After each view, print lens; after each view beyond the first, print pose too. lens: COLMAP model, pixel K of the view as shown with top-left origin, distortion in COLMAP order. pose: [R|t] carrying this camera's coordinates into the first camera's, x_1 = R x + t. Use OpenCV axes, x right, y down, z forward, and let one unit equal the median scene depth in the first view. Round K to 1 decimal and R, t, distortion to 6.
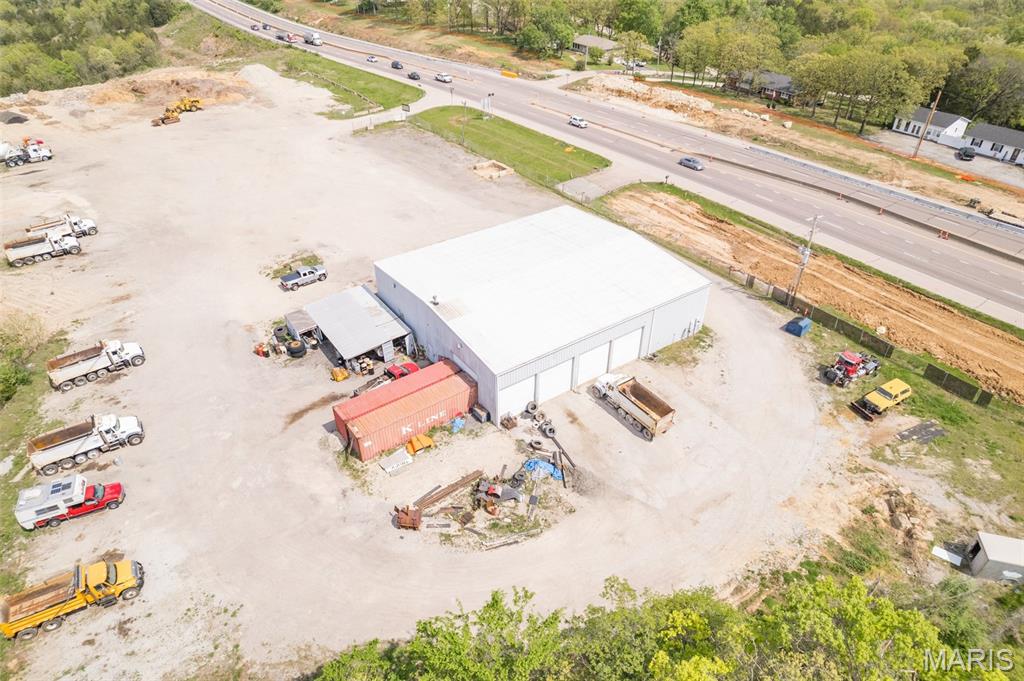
lens RADIAL K [[657.4, 0, 516.8], [0, 657.4, 343.2], [0, 0, 1]] dist [-0.078641, 0.068257]
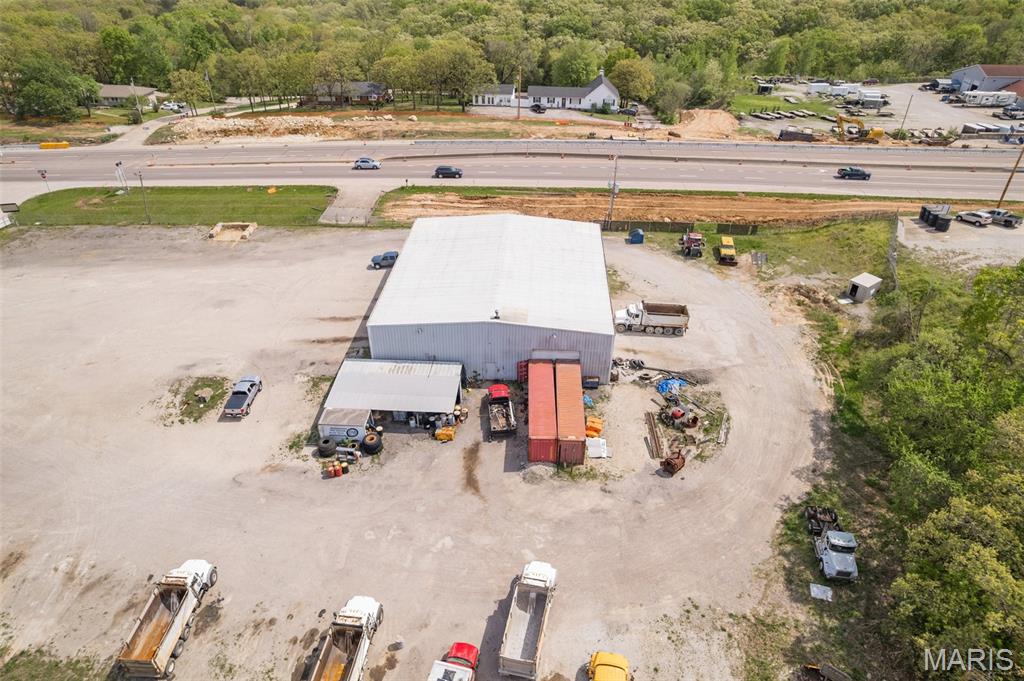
lens RADIAL K [[657.4, 0, 516.8], [0, 657.4, 343.2], [0, 0, 1]] dist [-0.078641, 0.068257]
pose [[0.619775, -0.426349, 0.658867, -0.635658], [0.446019, 0.882147, 0.151277, -0.133234], [-0.645714, 0.200110, 0.736892, 0.192158]]
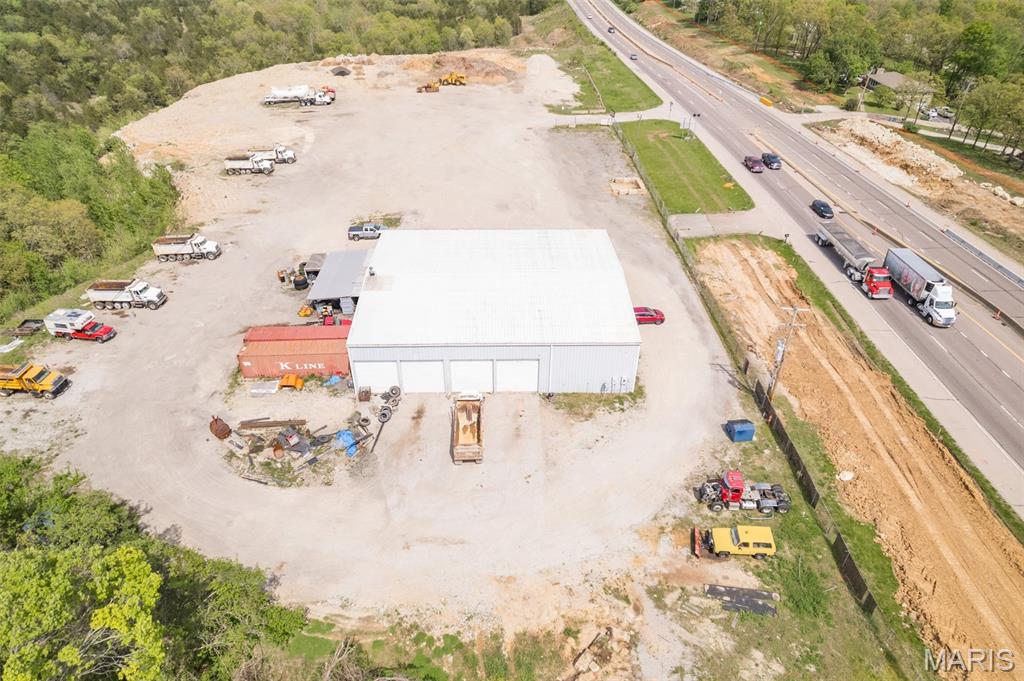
lens RADIAL K [[657.4, 0, 516.8], [0, 657.4, 343.2], [0, 0, 1]] dist [-0.078641, 0.068257]
pose [[0.830131, 0.321710, -0.455396, 0.491026], [-0.325967, 0.942656, 0.071731, -0.087418], [0.452358, 0.088898, 0.887395, 0.120411]]
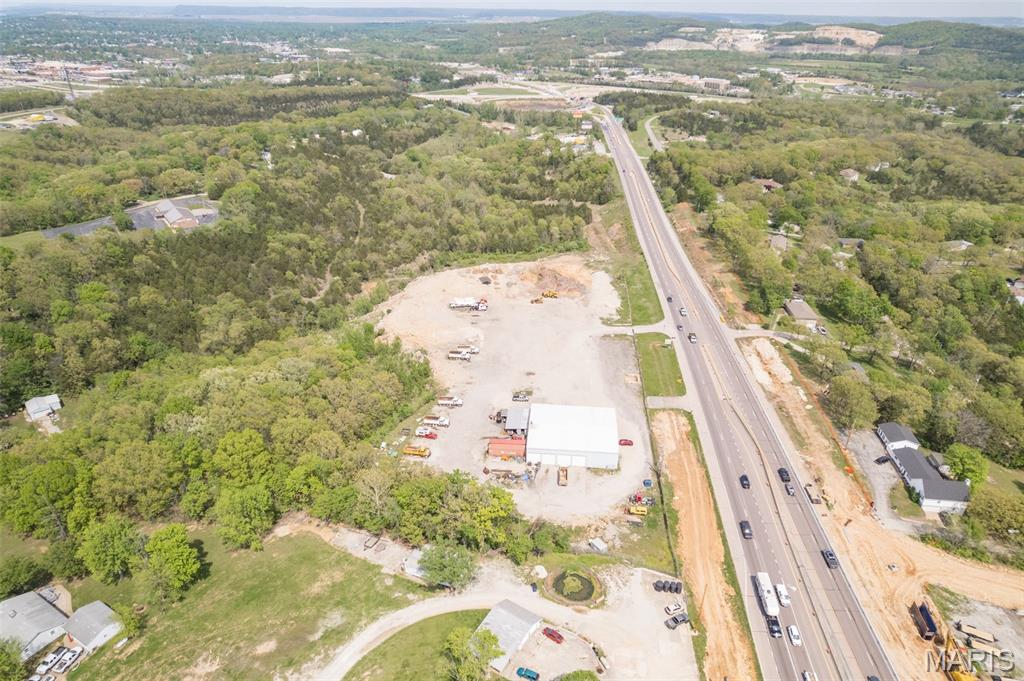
lens RADIAL K [[657.4, 0, 516.8], [0, 657.4, 343.2], [0, 0, 1]] dist [-0.078641, 0.068257]
pose [[0.764011, 0.301779, -0.570278, 1.243437], [-0.379586, 0.924960, -0.019069, -0.269284], [0.521729, 0.231038, 0.821231, -1.435301]]
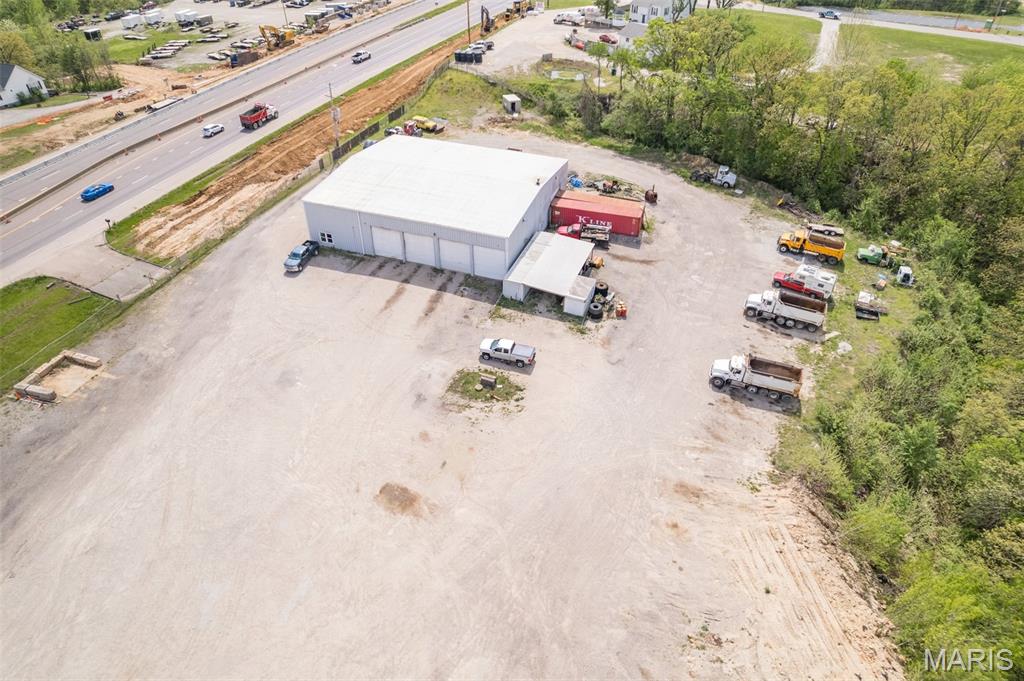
lens RADIAL K [[657.4, 0, 516.8], [0, 657.4, 343.2], [0, 0, 1]] dist [-0.078641, 0.068257]
pose [[-0.570101, -0.510606, 0.643635, -0.882534], [0.466230, 0.443985, 0.765184, -0.751509], [-0.676472, 0.736314, -0.015056, 1.029603]]
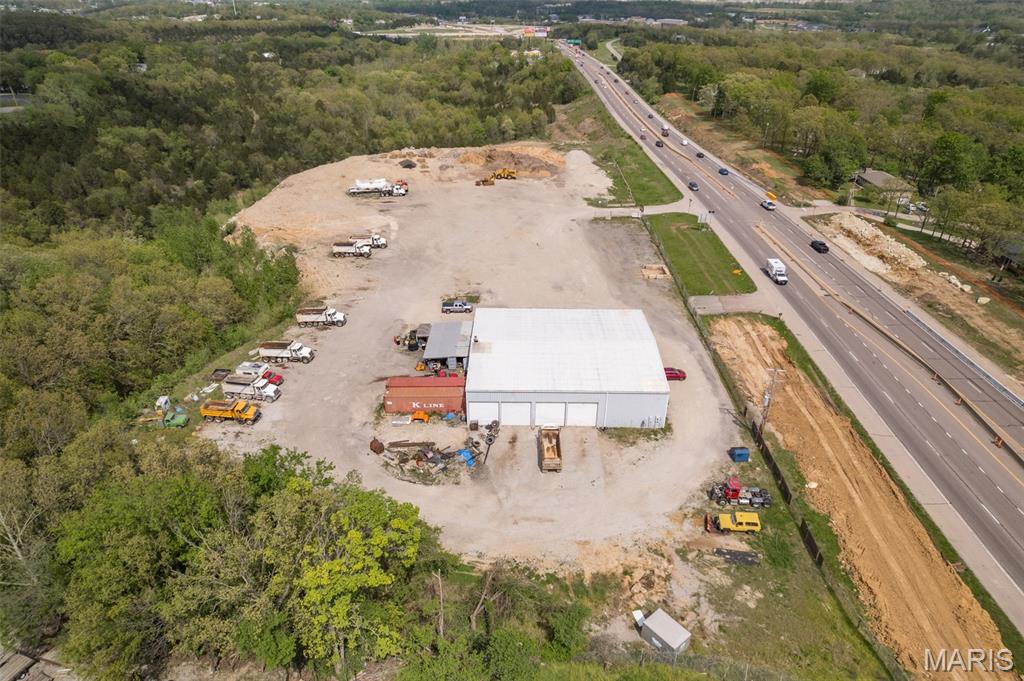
lens RADIAL K [[657.4, 0, 516.8], [0, 657.4, 343.2], [0, 0, 1]] dist [-0.078641, 0.068257]
pose [[0.810910, 0.290355, -0.508053, 0.589636], [-0.340191, 0.940340, -0.005574, -0.063962], [0.476124, 0.177356, 0.861308, -0.220333]]
